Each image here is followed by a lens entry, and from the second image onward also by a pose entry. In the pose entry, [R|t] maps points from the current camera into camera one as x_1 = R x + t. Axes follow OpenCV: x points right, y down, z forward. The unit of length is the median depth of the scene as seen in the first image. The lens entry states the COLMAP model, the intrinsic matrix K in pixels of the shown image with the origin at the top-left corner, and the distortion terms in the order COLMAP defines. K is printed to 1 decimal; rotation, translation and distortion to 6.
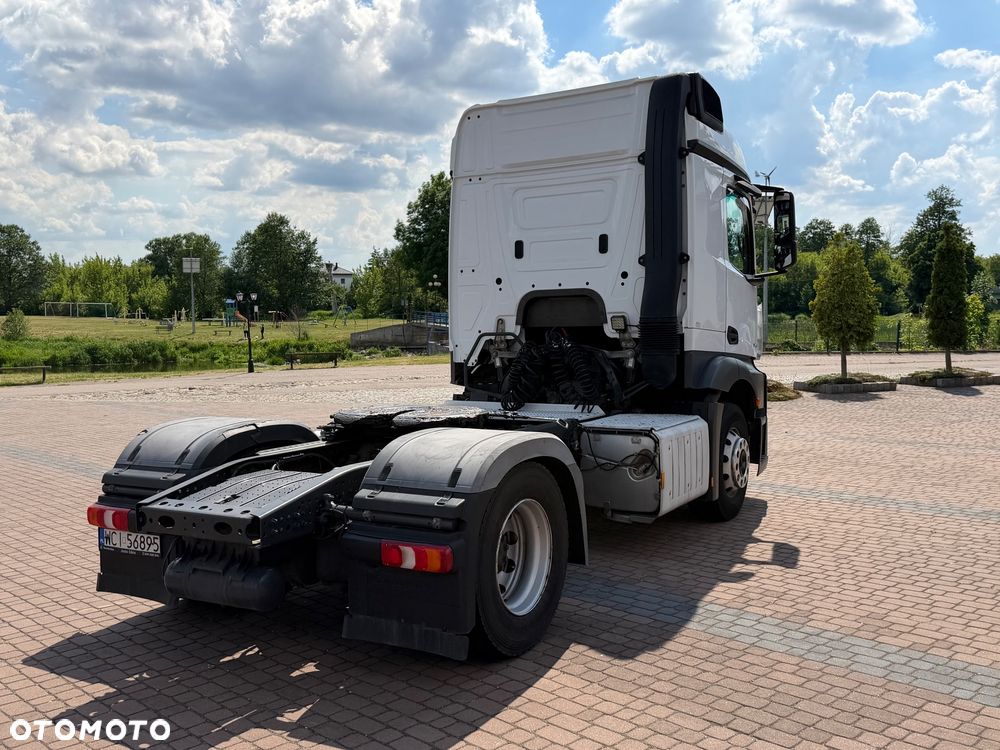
lens RADIAL K [[945.3, 0, 500.0], [0, 945.3, 375.0], [0, 0, 1]] dist [0.090449, -0.190933]
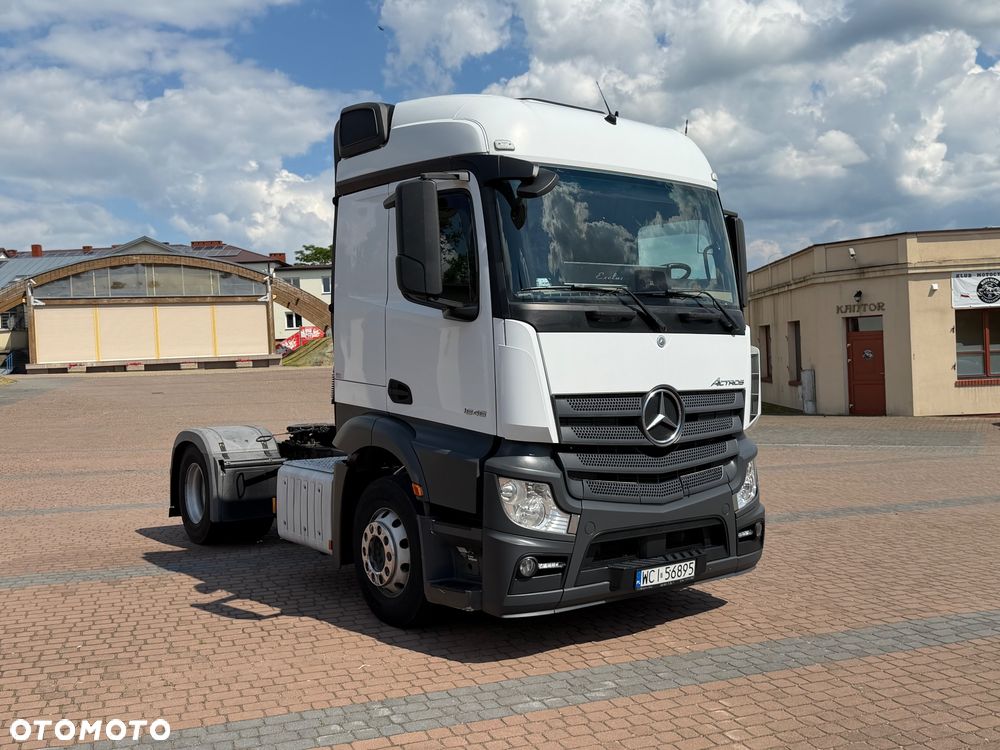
lens RADIAL K [[942.9, 0, 497.2], [0, 942.9, 375.5], [0, 0, 1]] dist [0.155188, -0.332576]
pose [[-0.397696, 0.033590, -0.916902, 0.988875], [-0.031921, 0.998218, 0.050414, -0.103592], [0.916962, 0.049318, -0.395915, 1.481143]]
